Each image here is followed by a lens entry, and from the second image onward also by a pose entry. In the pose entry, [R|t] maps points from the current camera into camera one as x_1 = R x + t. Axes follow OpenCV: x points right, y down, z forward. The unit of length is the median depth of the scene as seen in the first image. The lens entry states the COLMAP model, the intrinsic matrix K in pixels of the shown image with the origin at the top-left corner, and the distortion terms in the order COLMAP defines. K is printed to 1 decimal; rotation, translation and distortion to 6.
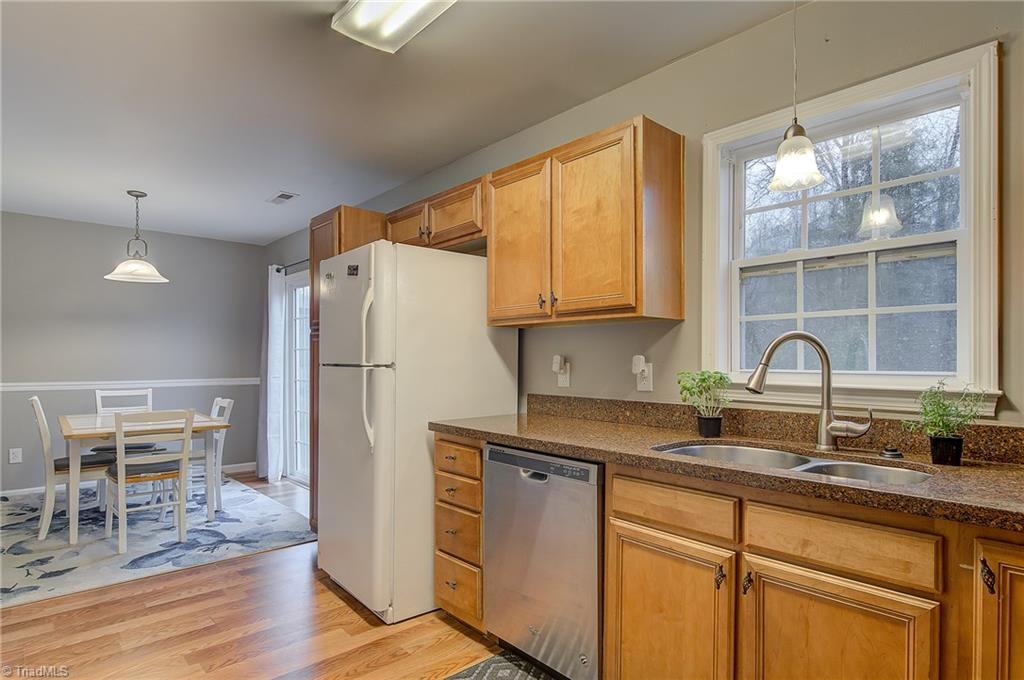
lens RADIAL K [[548.1, 0, 511.4], [0, 548.1, 363.3], [0, 0, 1]] dist [0.014525, -0.014650]
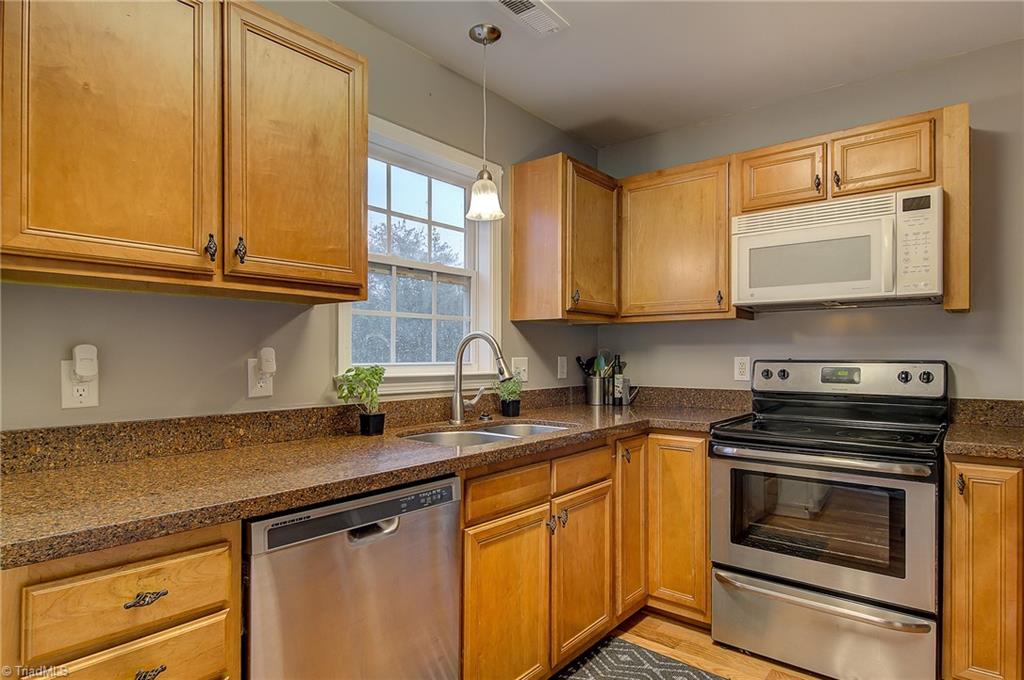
lens RADIAL K [[568.1, 0, 508.1], [0, 568.1, 354.9], [0, 0, 1]] dist [0.001317, -0.001318]
pose [[-0.148515, -0.001515, 0.988909, -0.581562], [0.005694, 0.999981, 0.002387, -0.004989], [-0.988894, 0.005986, -0.148503, 0.832144]]
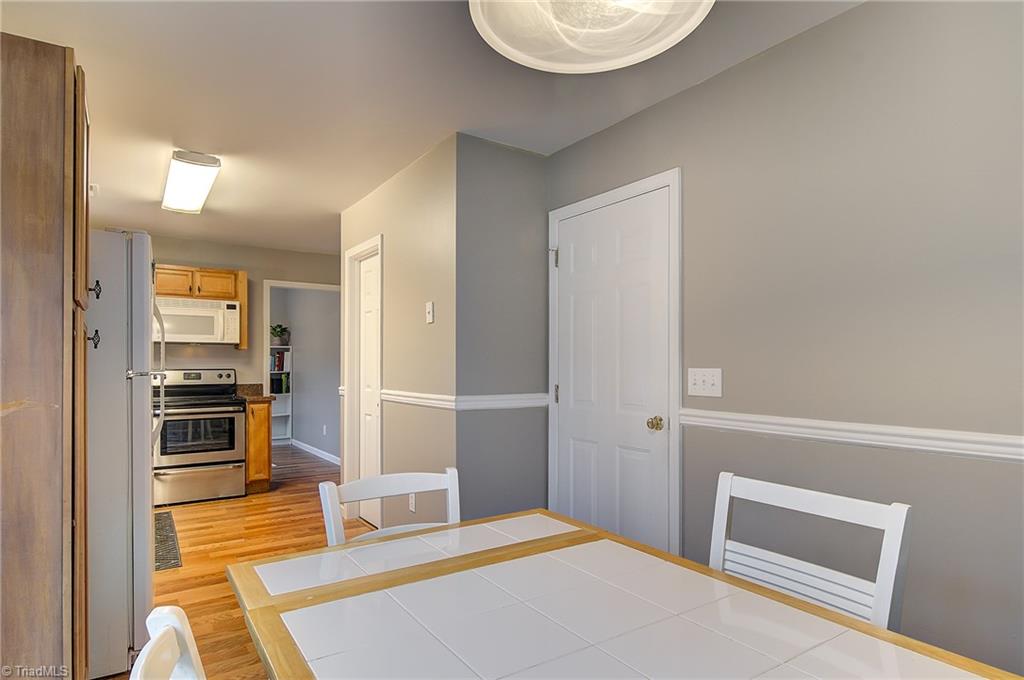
lens RADIAL K [[568.1, 0, 508.1], [0, 568.1, 354.9], [0, 0, 1]] dist [0.001317, -0.001318]
pose [[-0.991149, 0.007742, 0.132528, -1.217158], [0.006141, 0.999903, -0.012482, -0.010618], [-0.132612, -0.011557, -0.991101, 2.227072]]
